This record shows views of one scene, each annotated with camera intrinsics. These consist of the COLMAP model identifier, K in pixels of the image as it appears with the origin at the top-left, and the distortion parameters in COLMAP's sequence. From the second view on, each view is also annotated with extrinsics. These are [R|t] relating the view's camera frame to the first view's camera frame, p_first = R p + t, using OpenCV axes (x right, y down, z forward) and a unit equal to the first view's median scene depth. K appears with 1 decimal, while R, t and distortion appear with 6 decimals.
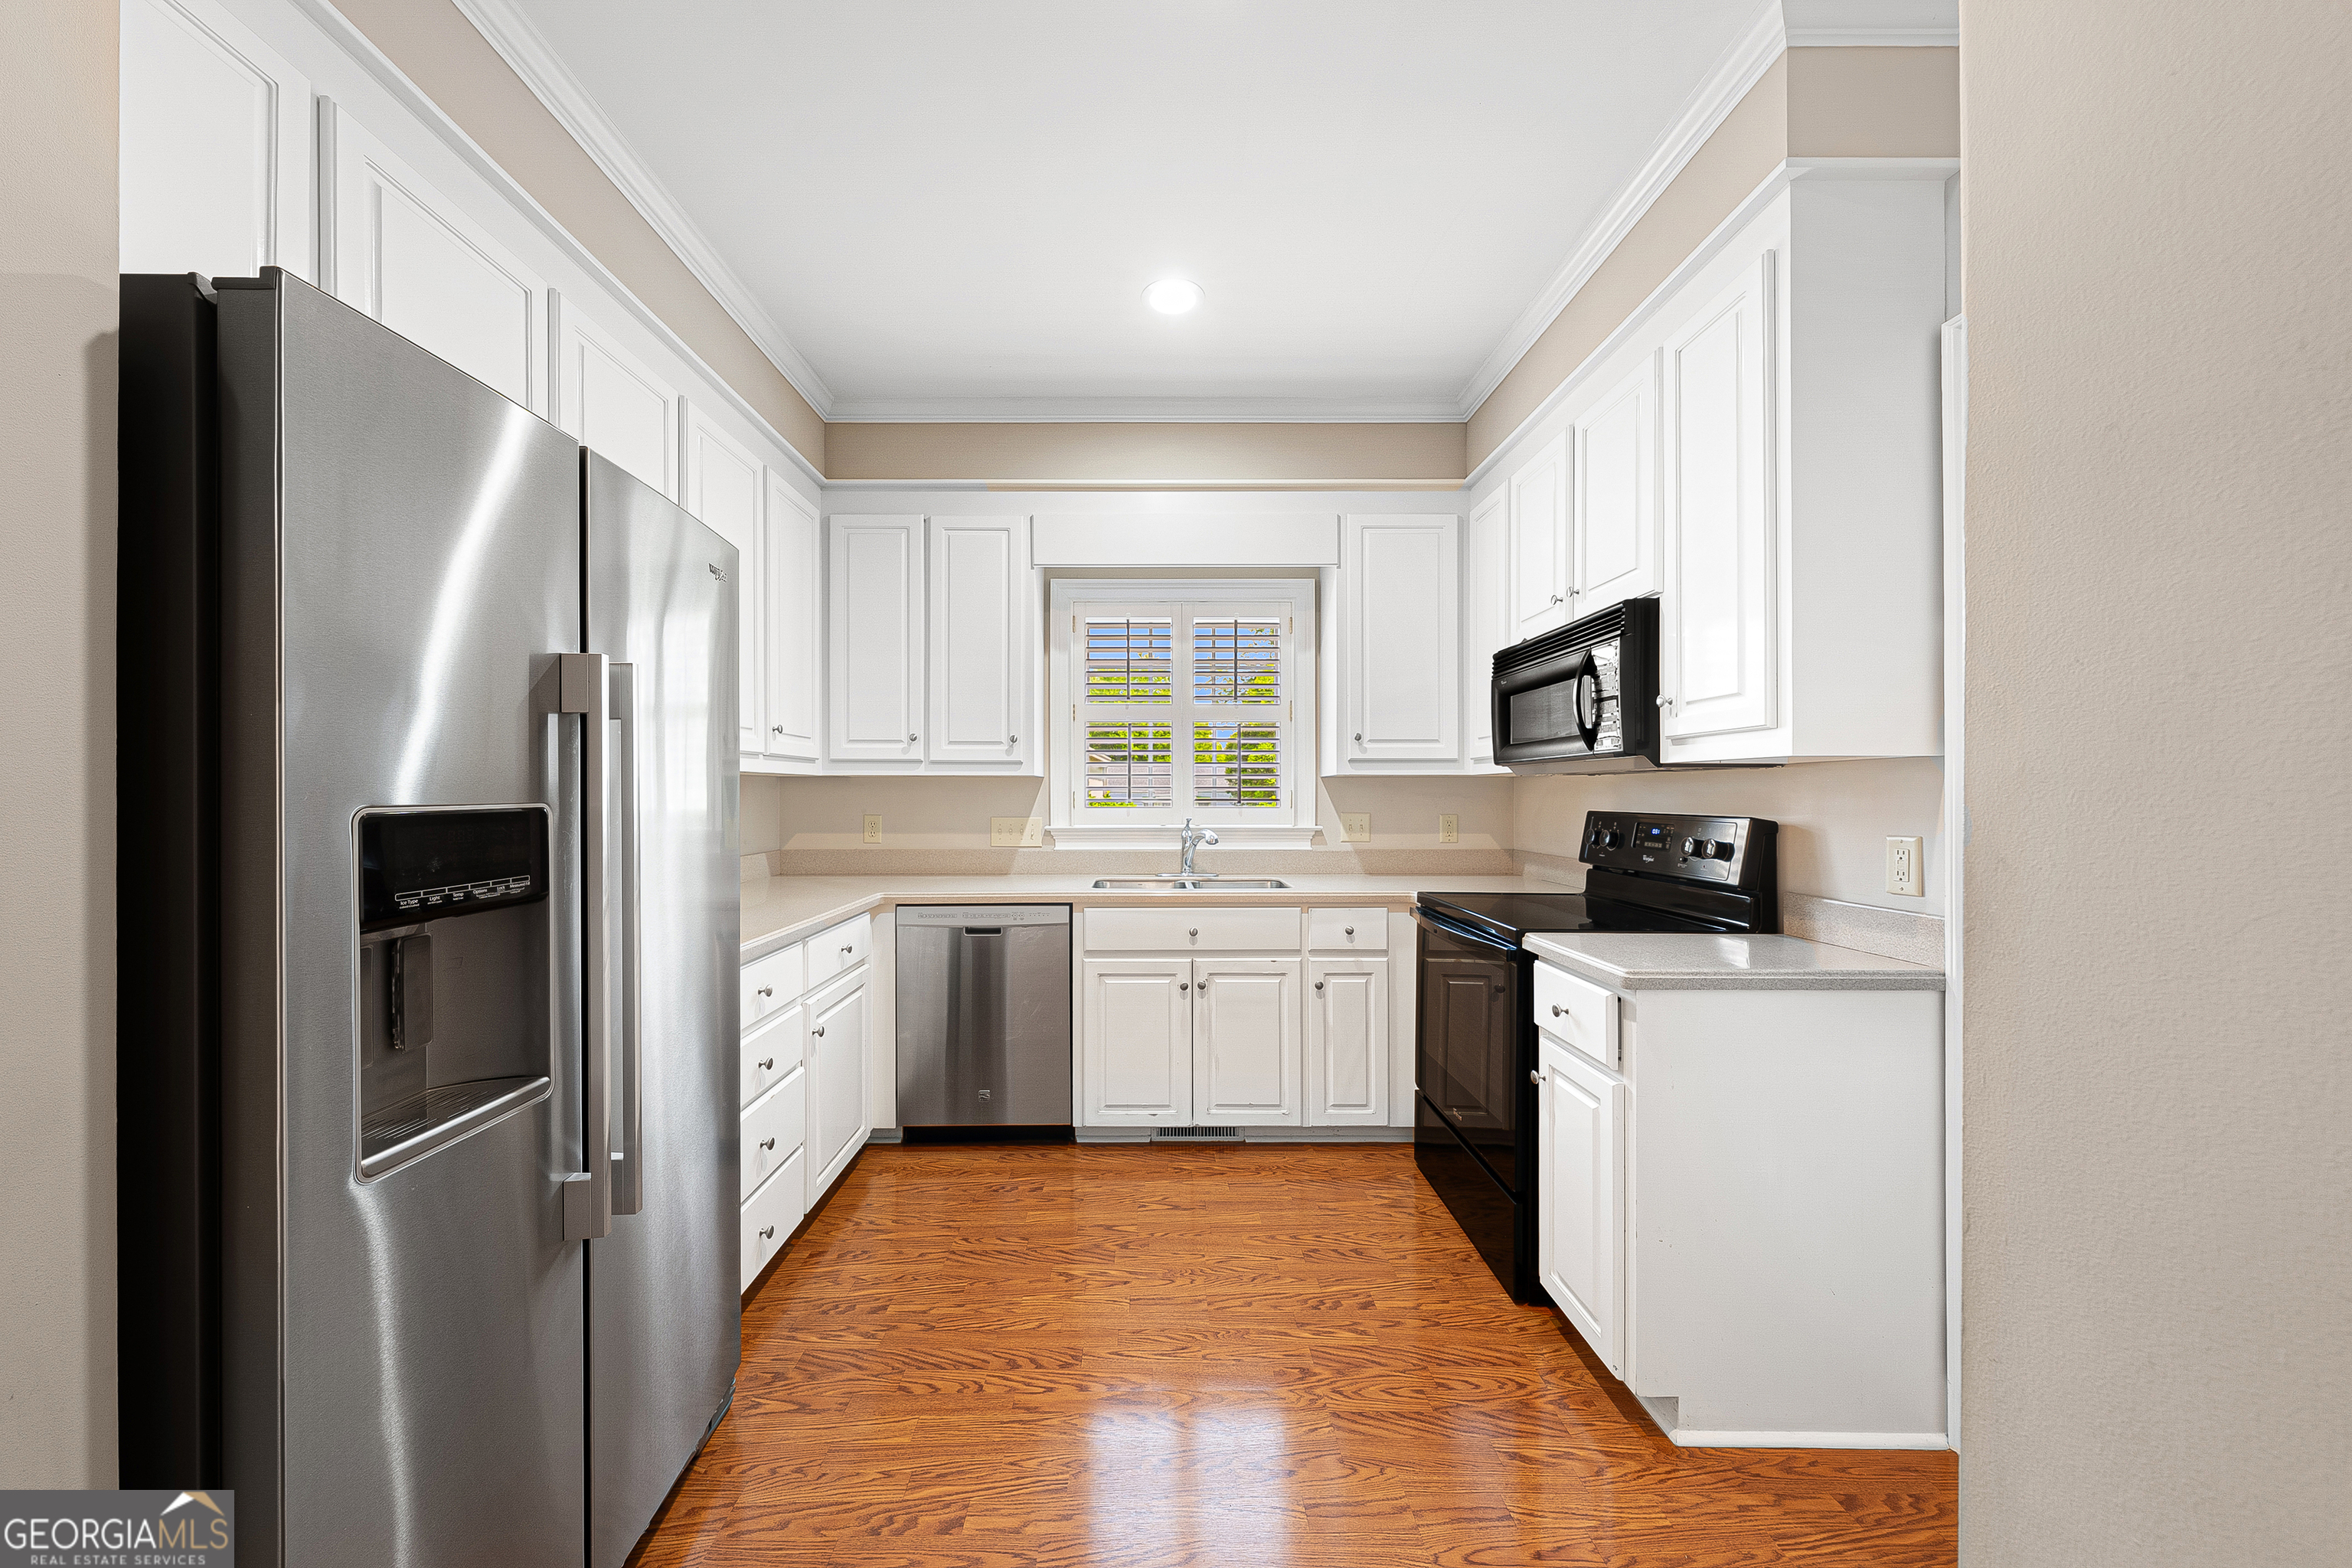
lens RADIAL K [[848.9, 0, 1170.6], [0, 848.9, 775.0], [0, 0, 1]] dist [-0.001502, 0.000164]
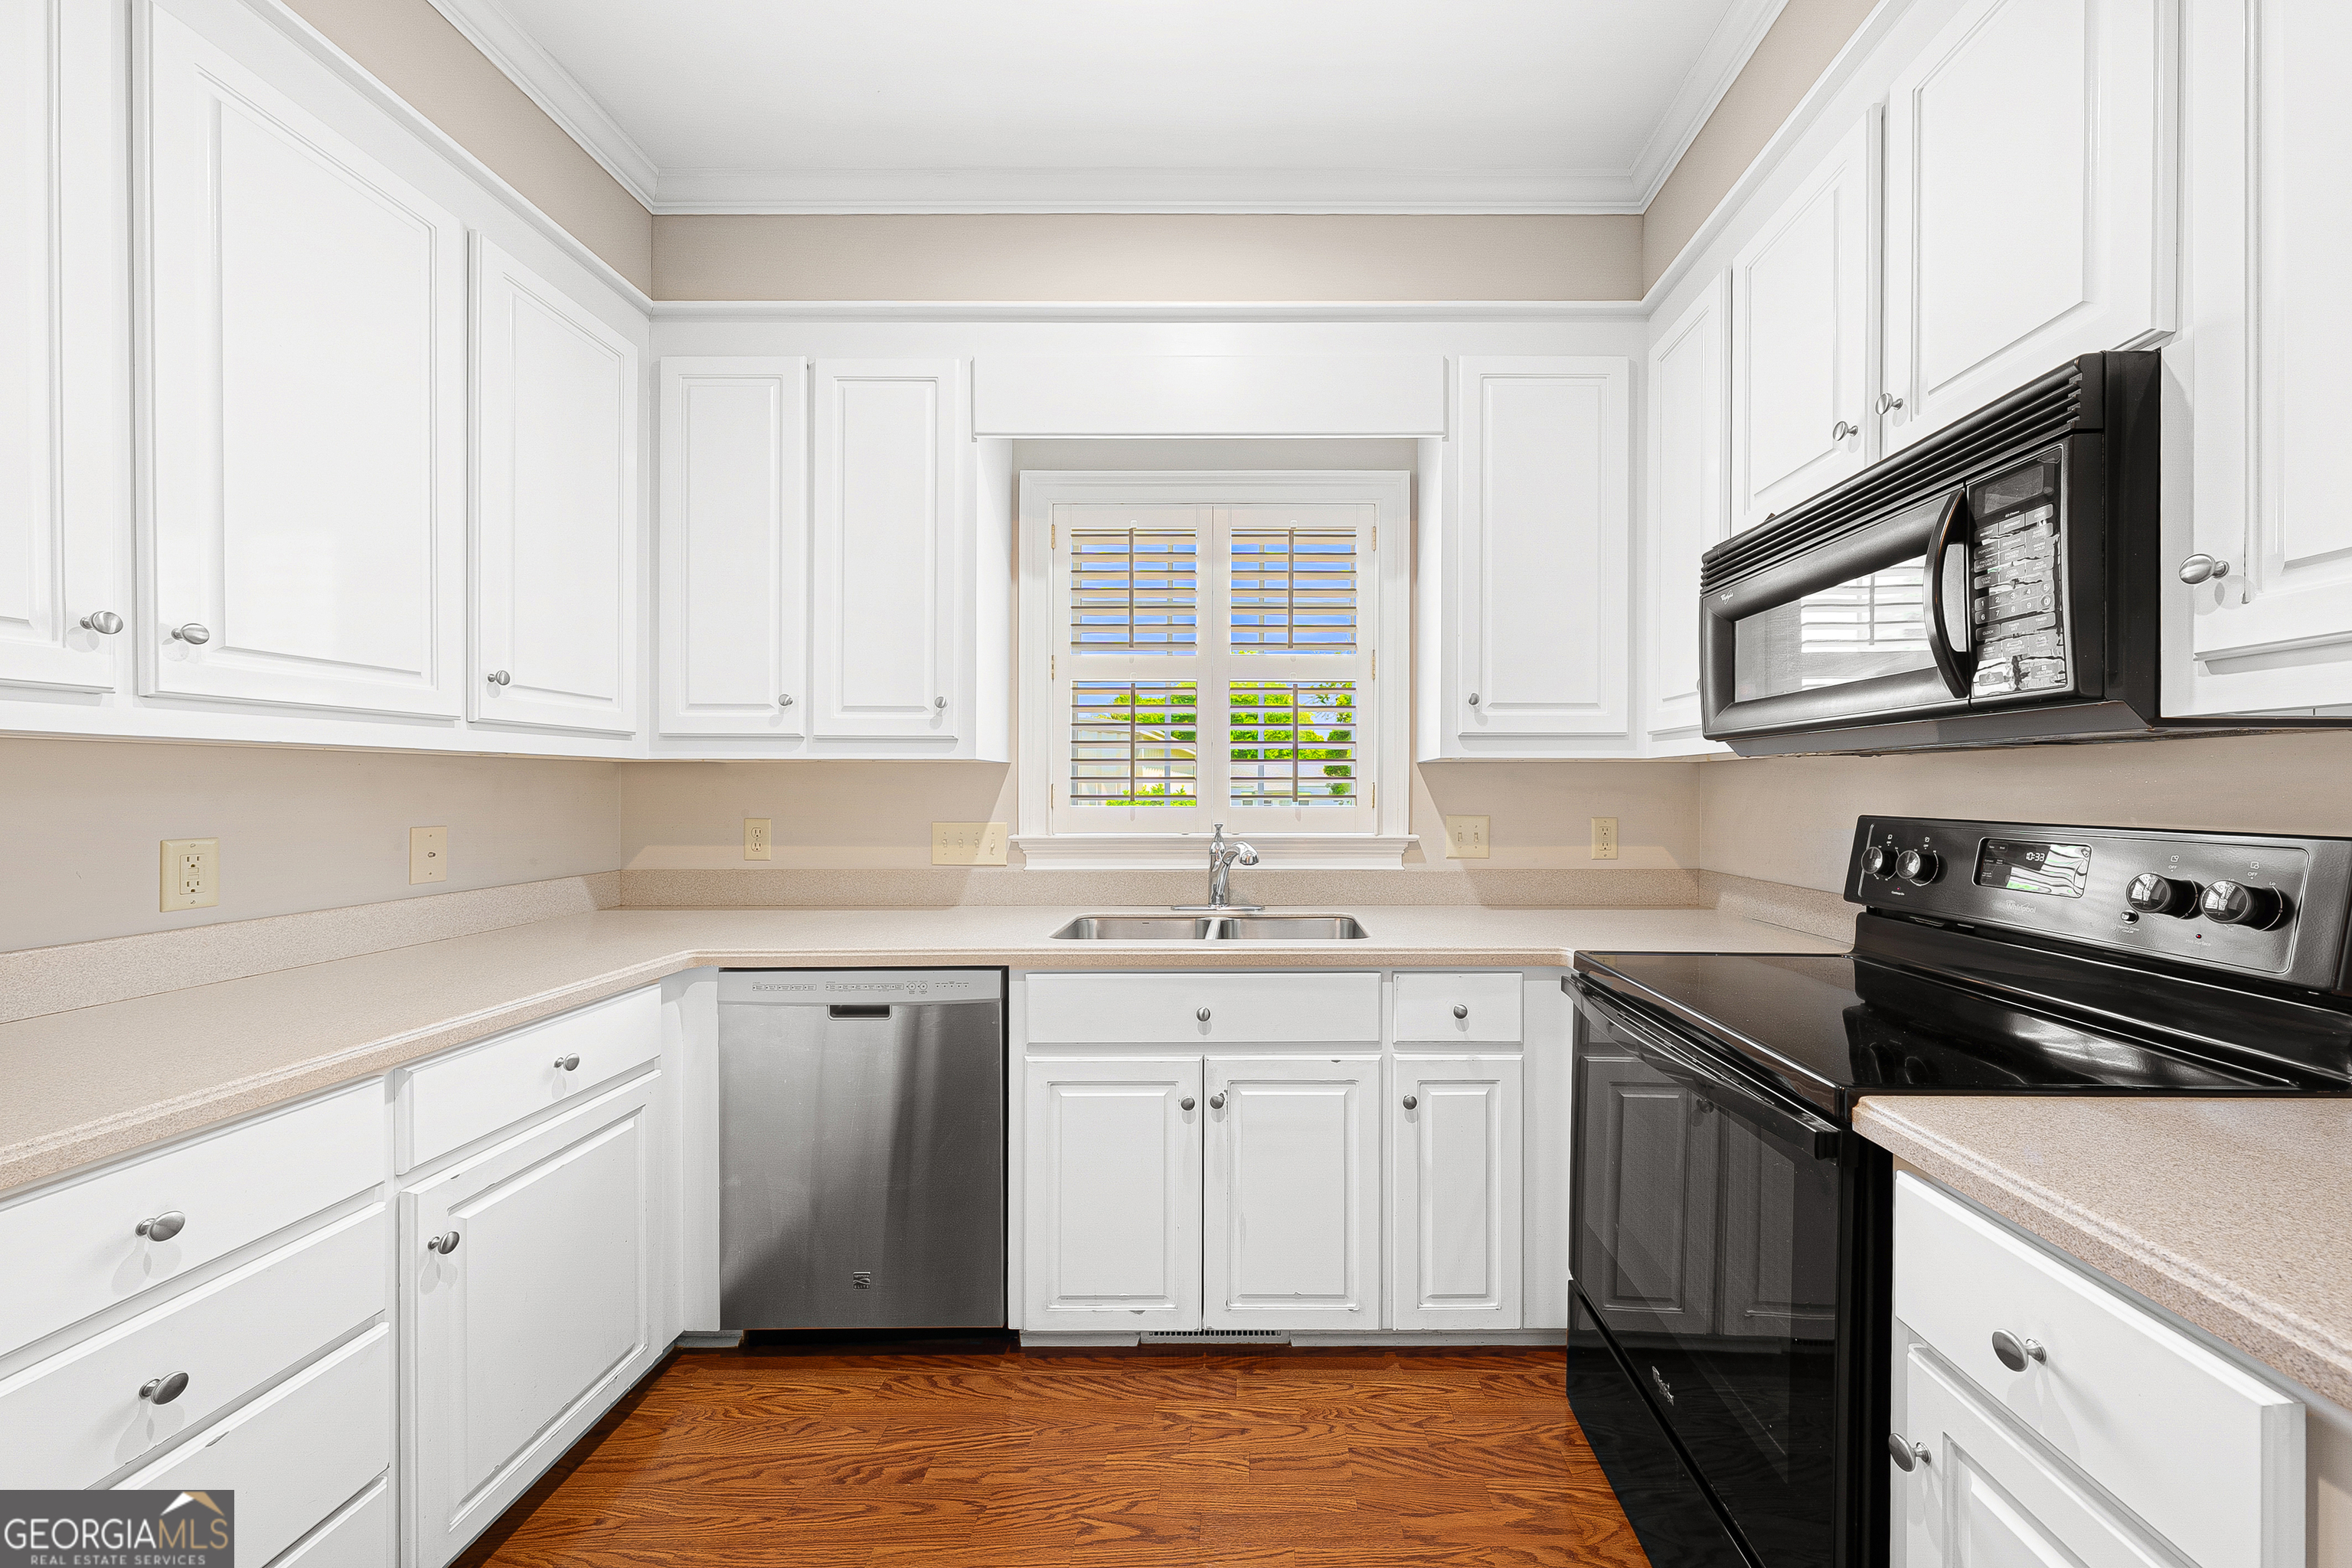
lens RADIAL K [[844.2, 0, 1275.1], [0, 844.2, 790.1], [0, 0, 1]] dist [-0.002400, -0.000438]
pose [[0.999999, 0.000186, -0.001388, 0.078320], [-0.000153, 0.999705, 0.024295, 0.009628], [0.001392, -0.024295, 0.999704, 0.396465]]
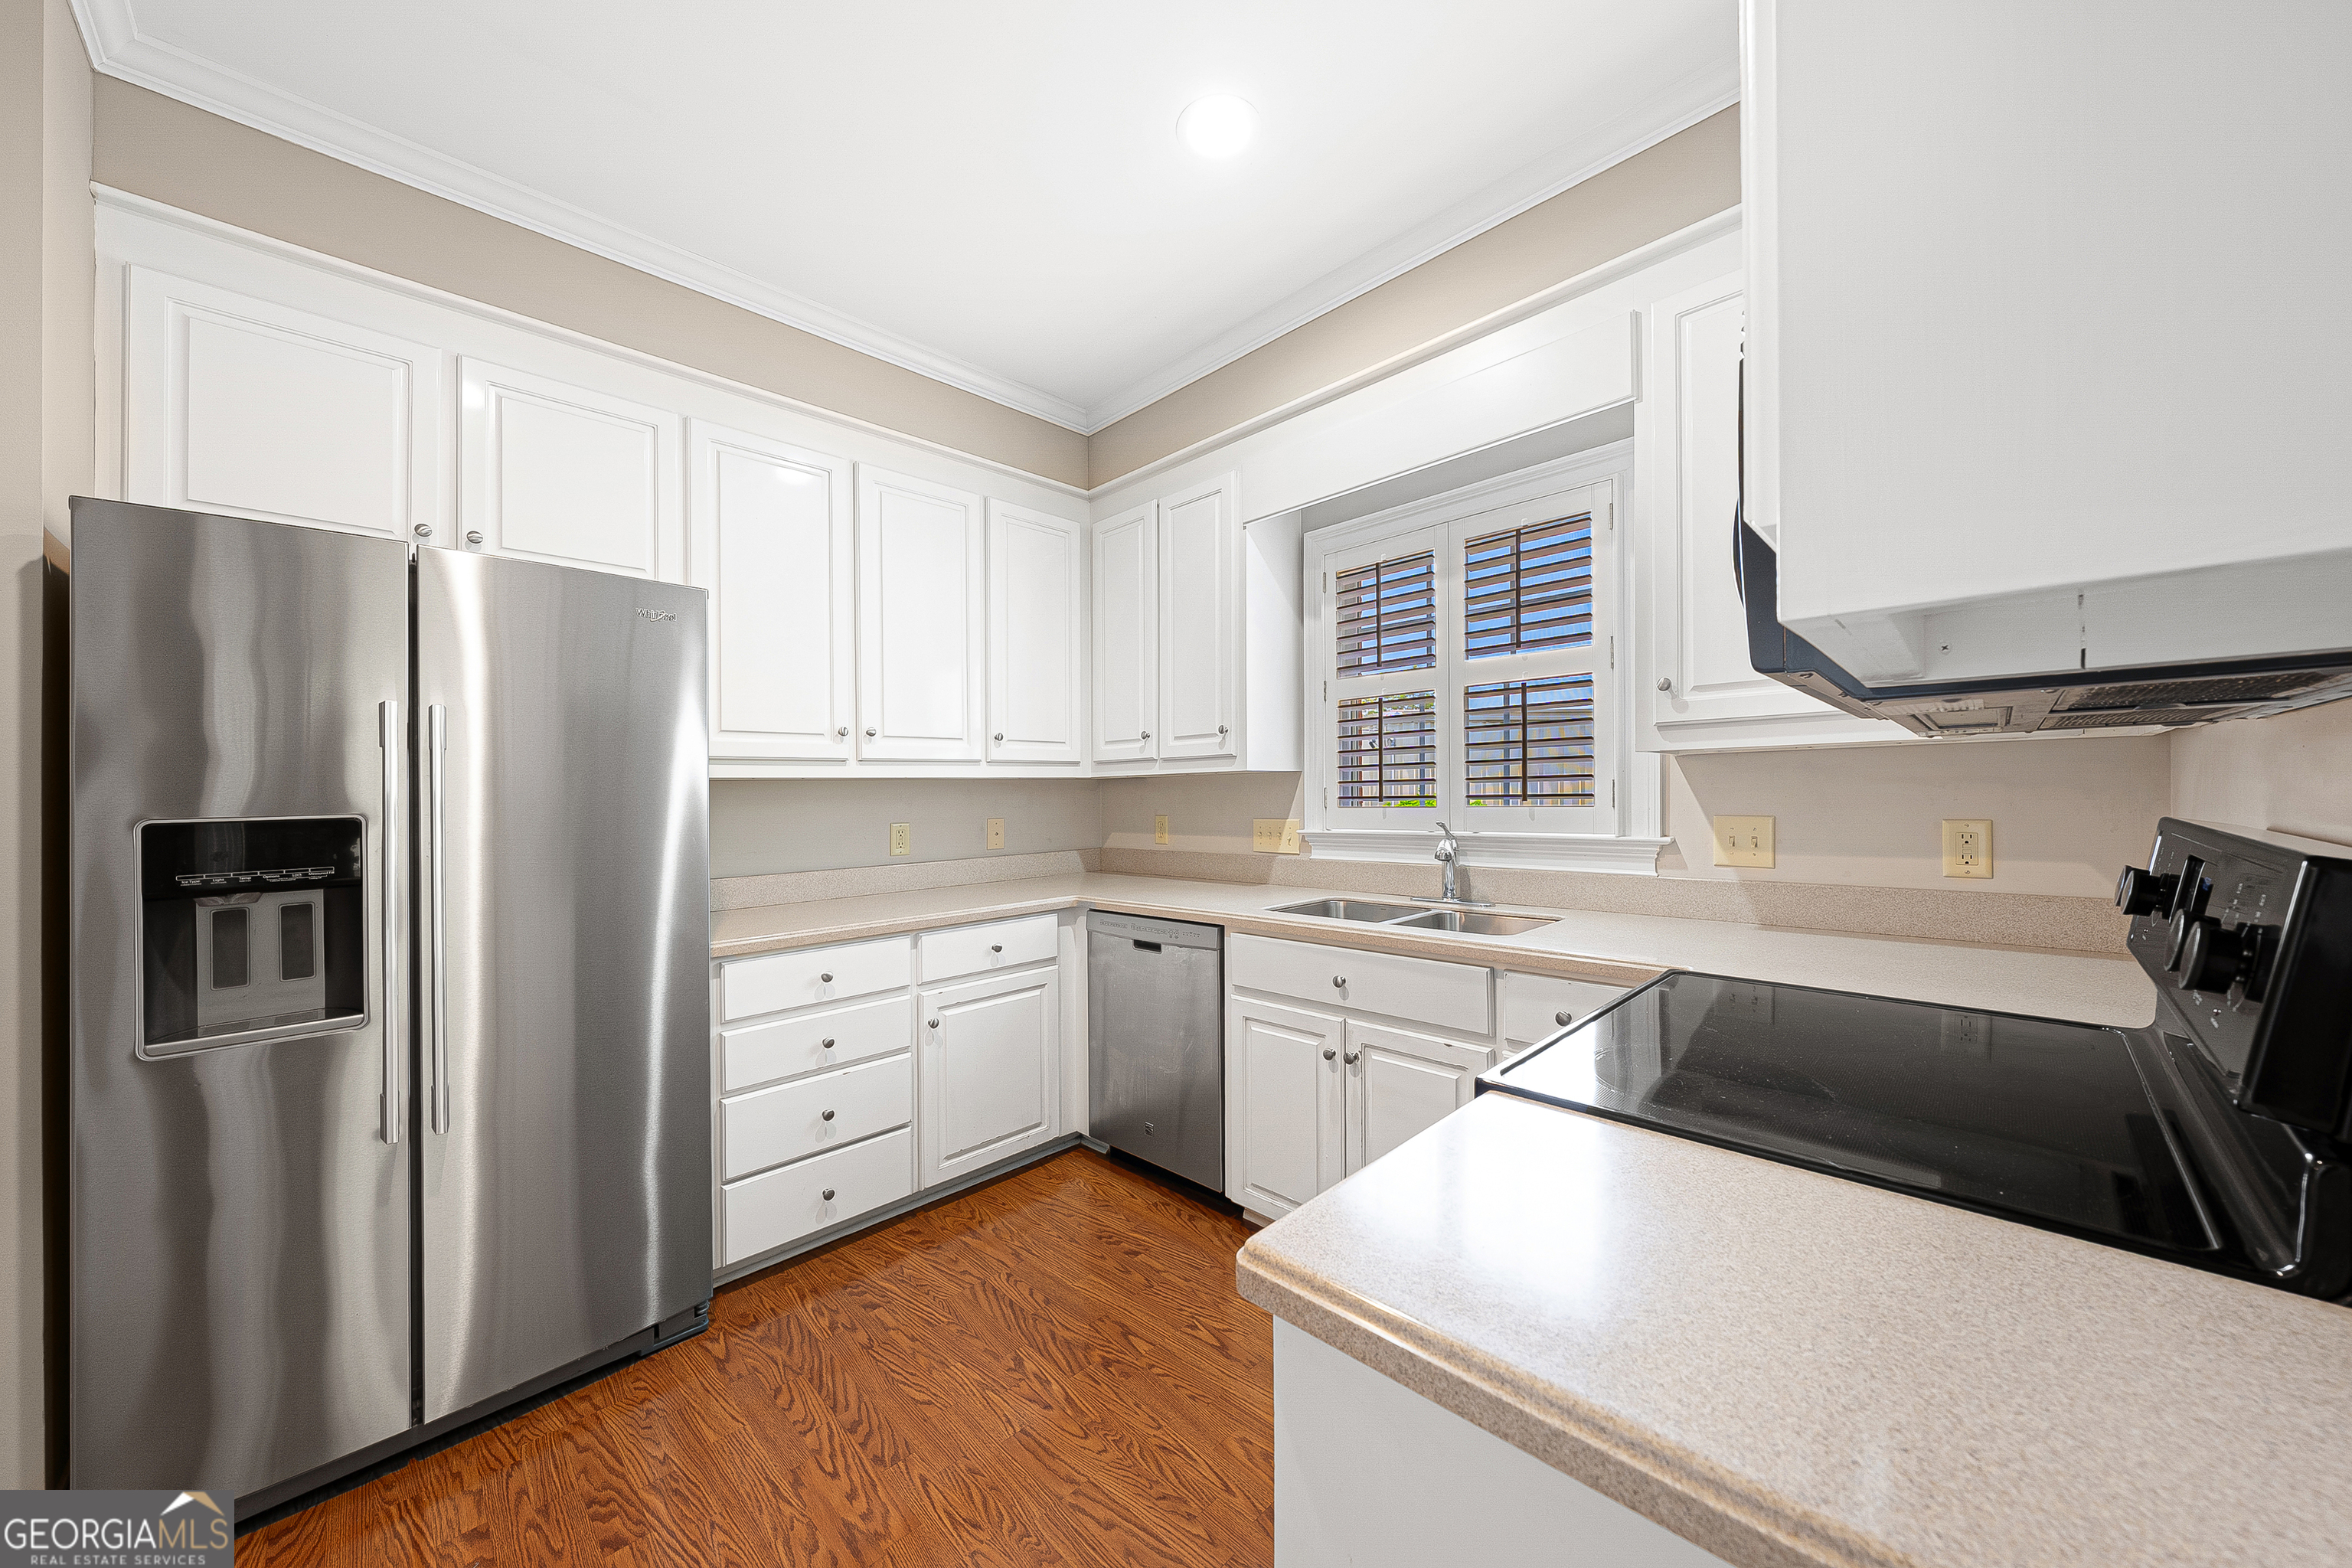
lens RADIAL K [[848.9, 0, 1160.9], [0, 848.9, 778.8], [0, 0, 1]] dist [-0.001502, 0.000164]
pose [[0.682530, -0.026135, -0.730390, 0.451293], [0.034357, 0.999403, -0.003655, 0.009833], [0.730050, -0.022599, 0.683020, 0.397582]]
